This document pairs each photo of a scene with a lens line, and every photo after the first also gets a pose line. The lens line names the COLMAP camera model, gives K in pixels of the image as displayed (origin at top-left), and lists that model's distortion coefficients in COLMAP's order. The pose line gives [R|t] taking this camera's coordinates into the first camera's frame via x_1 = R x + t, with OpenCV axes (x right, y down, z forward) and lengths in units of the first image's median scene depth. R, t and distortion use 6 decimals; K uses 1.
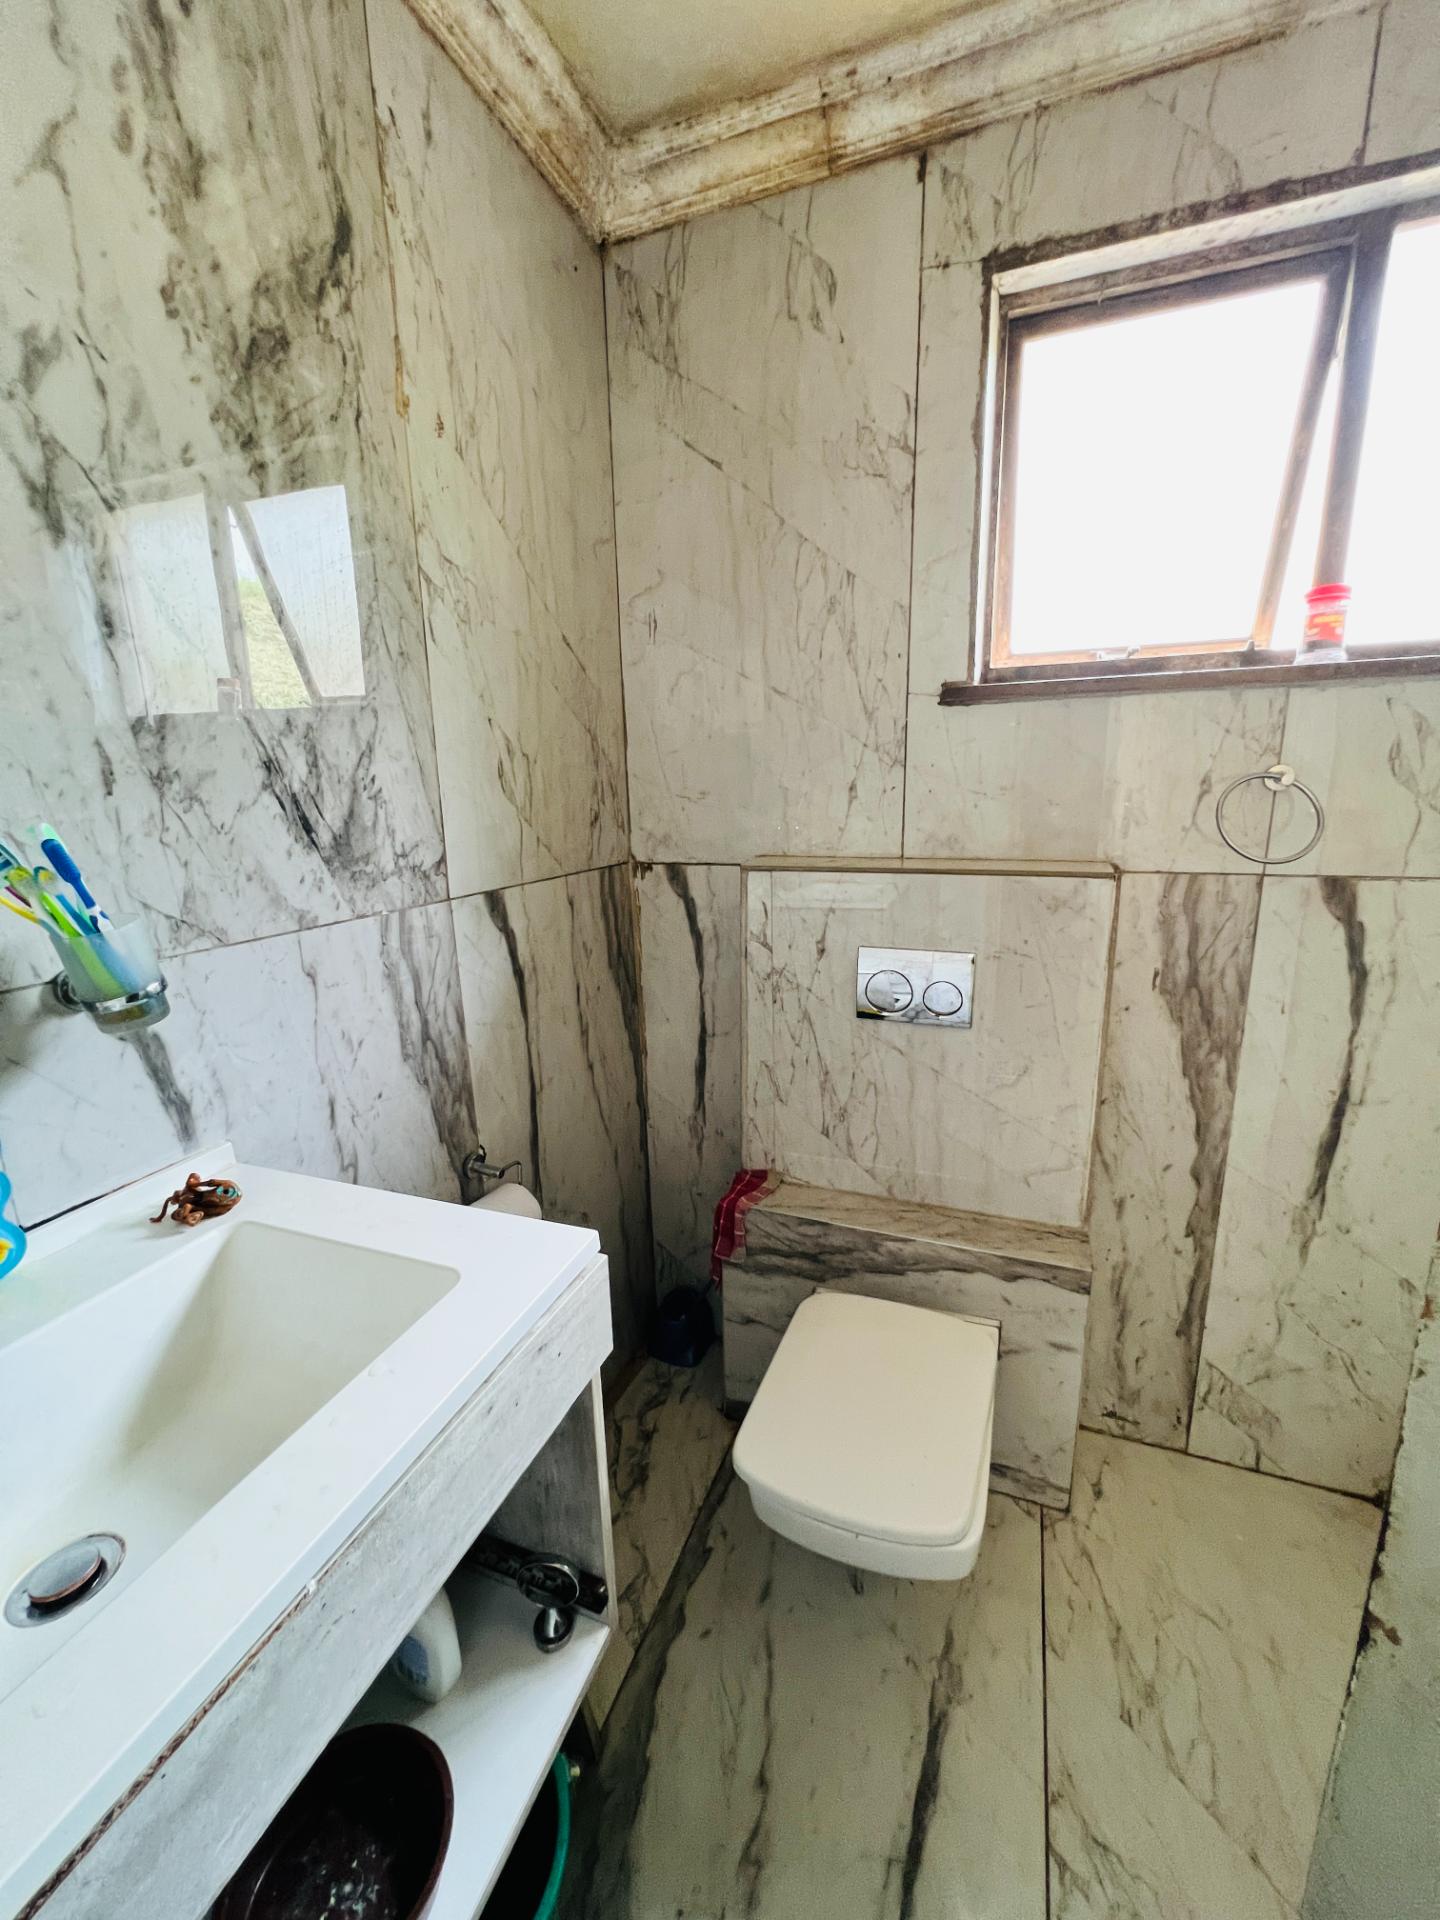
lens RADIAL K [[768.4, 0, 721.9], [0, 768.4, 961.0], [0, 0, 1]] dist [-0.002461, 0.000725]
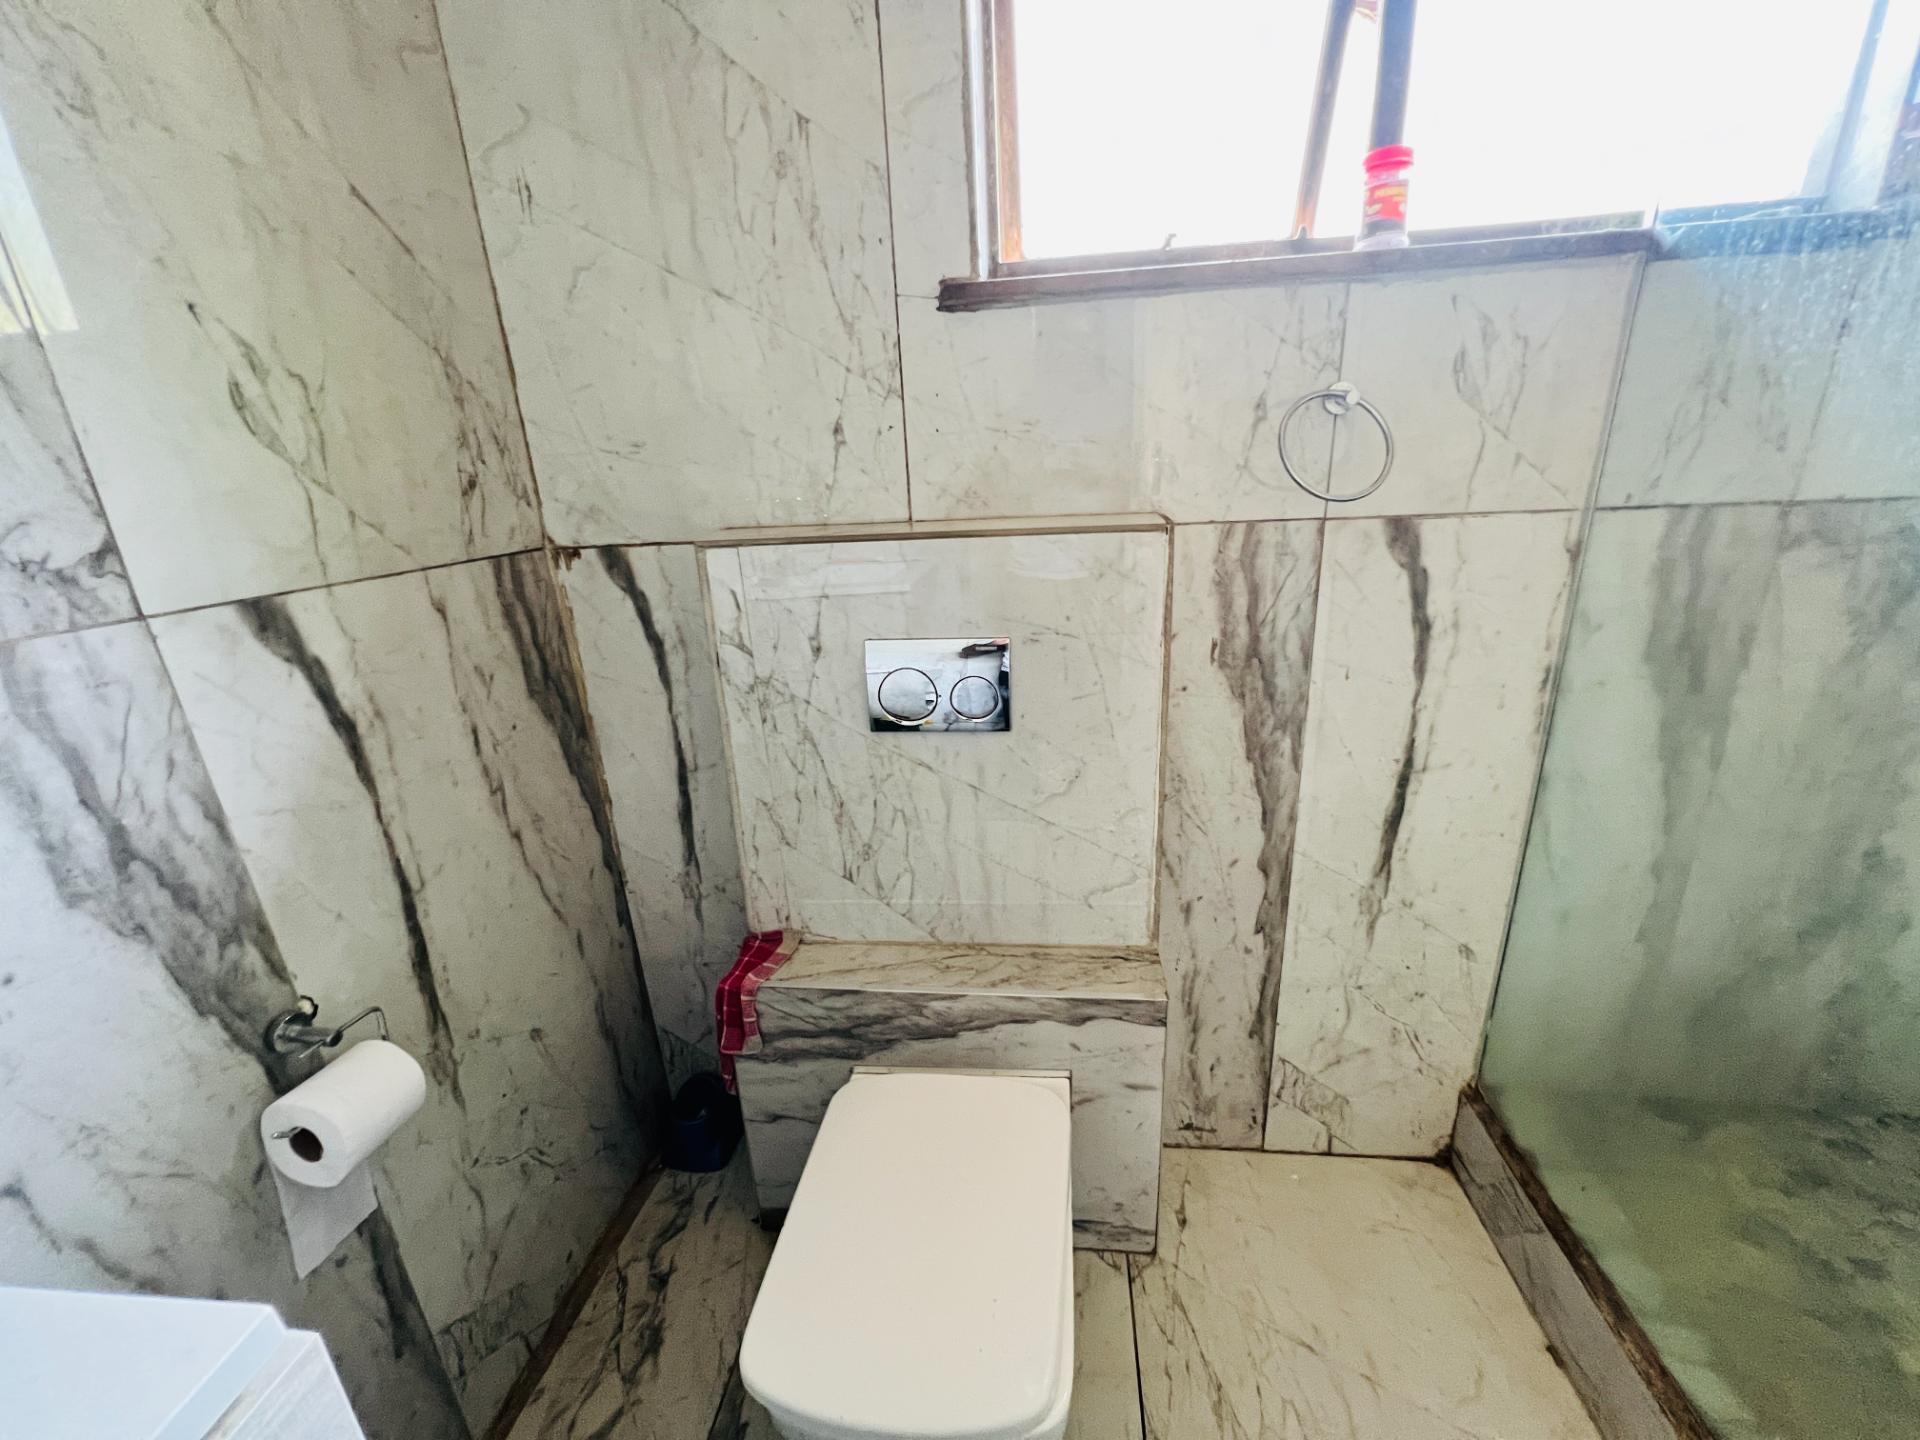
lens RADIAL K [[768.4, 0, 954.1], [0, 768.4, 718.5], [0, 0, 1]] dist [-0.002461, 0.000725]
pose [[0.968337, -0.102490, 0.227639, 0.092486], [0.082640, 0.992031, 0.095107, -0.007763], [-0.235572, -0.073284, 0.969090, 0.256162]]
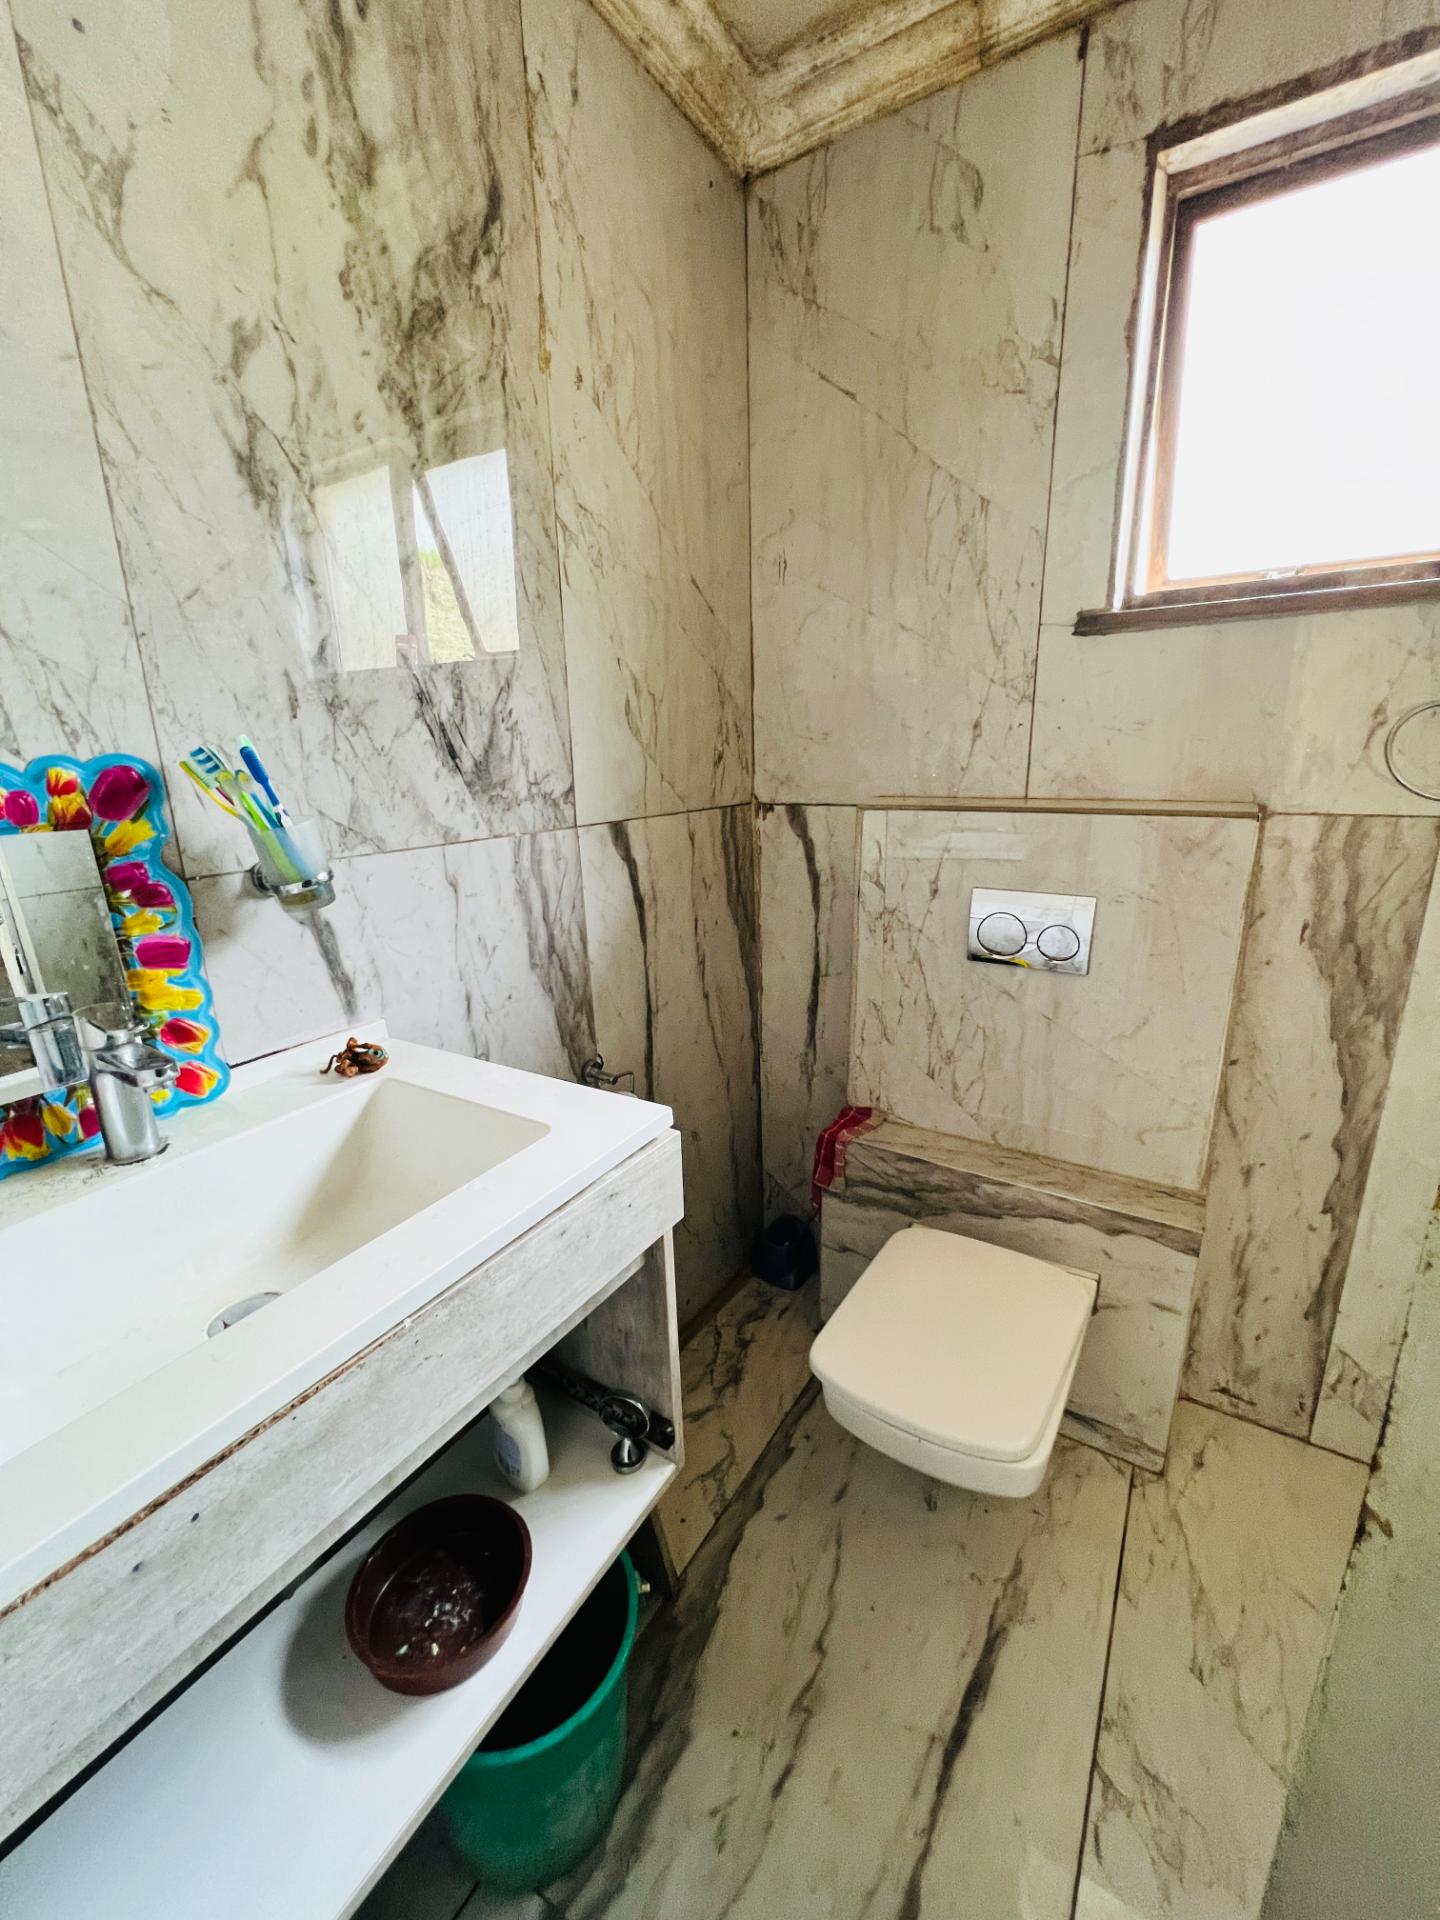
lens RADIAL K [[768.4, 0, 722.6], [0, 768.4, 961.2], [0, 0, 1]] dist [-0.002461, 0.000725]
pose [[0.980840, 0.049775, -0.188349, 0.059538], [-0.040739, 0.997839, 0.051549, 0.042009], [0.190508, -0.042888, 0.980748, -0.038682]]
